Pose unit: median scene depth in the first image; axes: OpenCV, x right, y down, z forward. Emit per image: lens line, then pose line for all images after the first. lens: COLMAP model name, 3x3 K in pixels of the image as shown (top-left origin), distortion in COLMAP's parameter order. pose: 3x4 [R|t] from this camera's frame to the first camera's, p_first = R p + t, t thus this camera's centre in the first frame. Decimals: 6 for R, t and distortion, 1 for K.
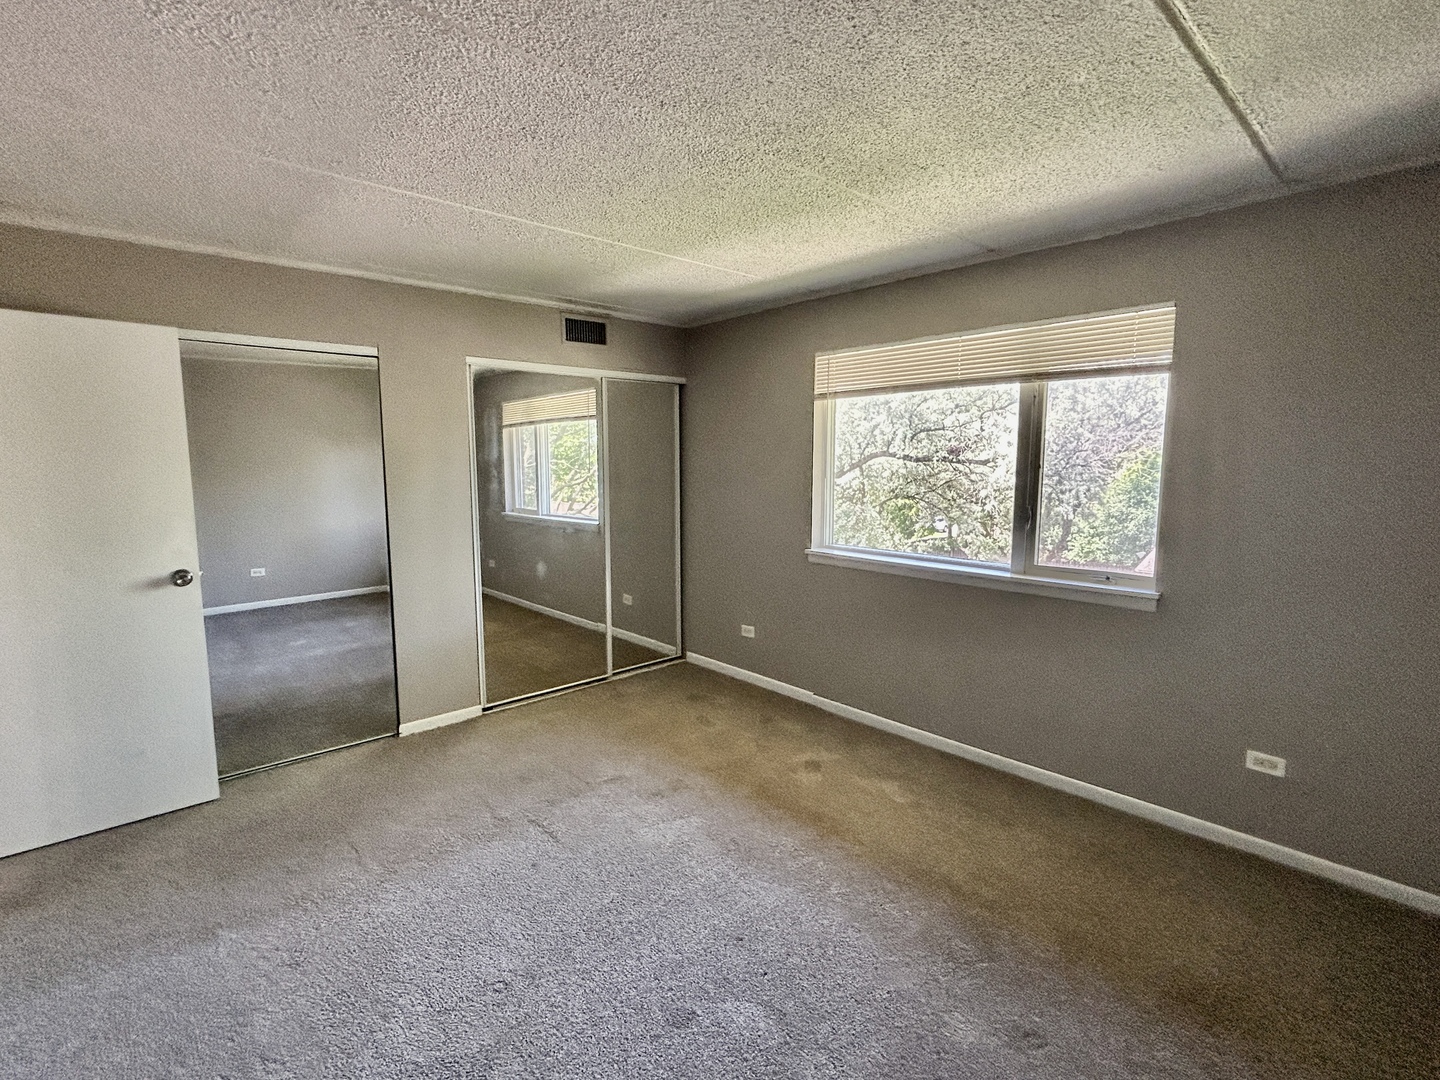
lens RADIAL K [[678.6, 0, 720.0], [0, 678.6, 540.0], [0, 0, 1]] dist [0.000098, -0.000166]
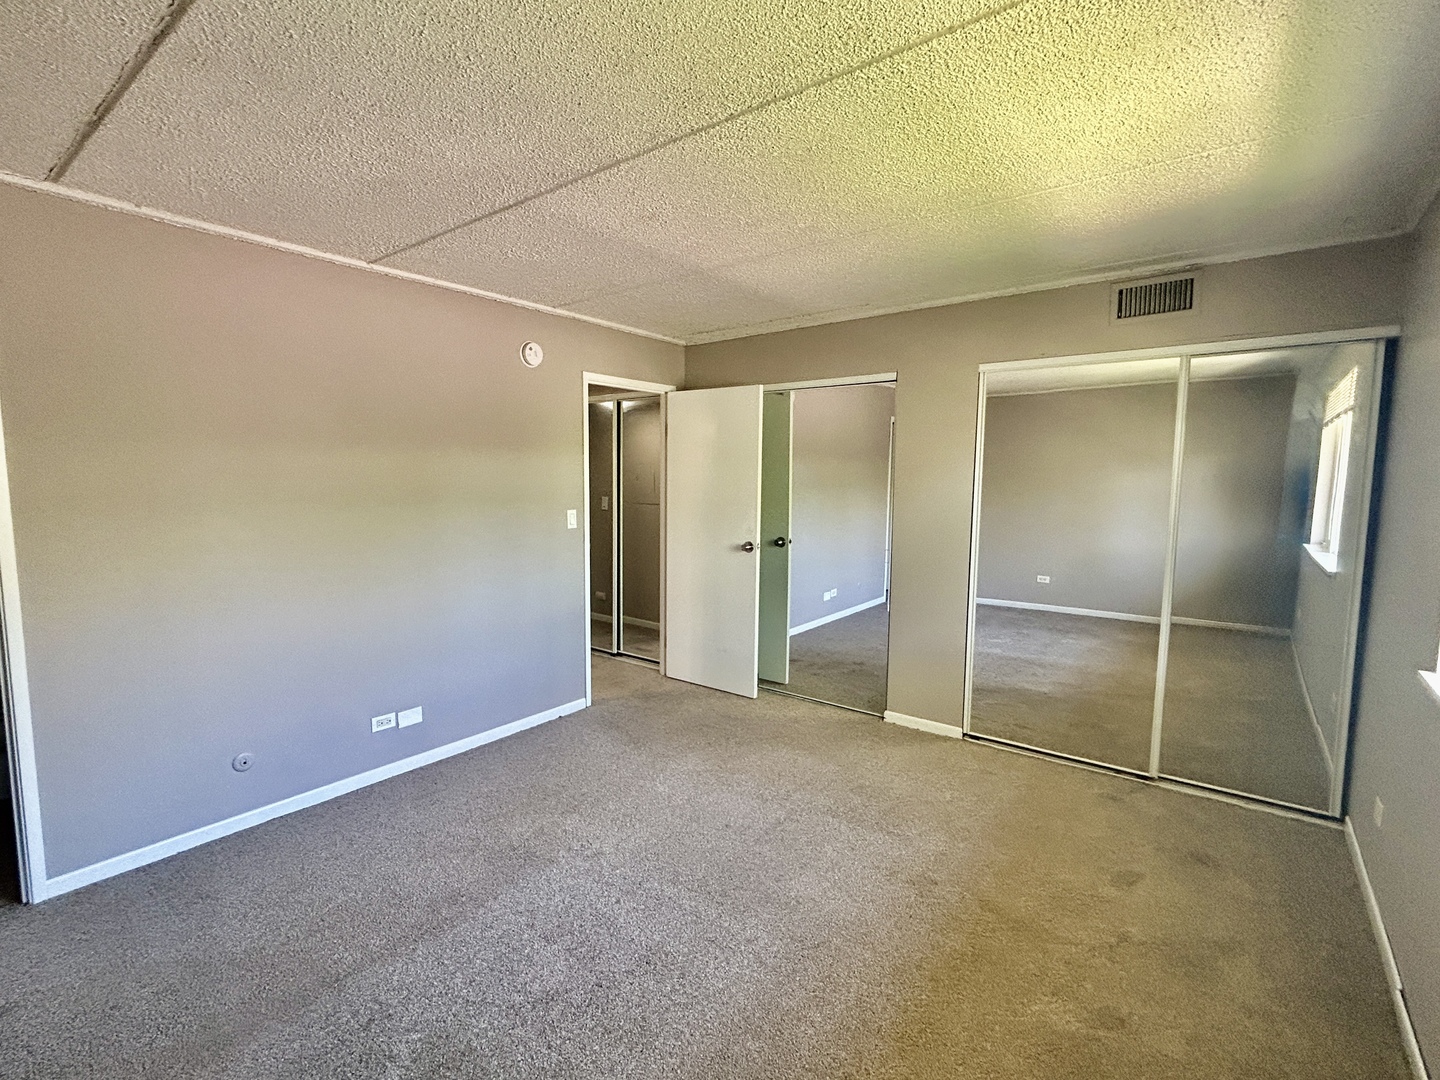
lens RADIAL K [[678.6, 0, 720.0], [0, 678.6, 540.0], [0, 0, 1]] dist [0.000098, -0.000166]
pose [[0.165658, 0.094914, -0.981605, 0.519804], [-0.125362, 0.989310, 0.074503, -0.049074], [0.978183, 0.110714, 0.175785, 0.485340]]
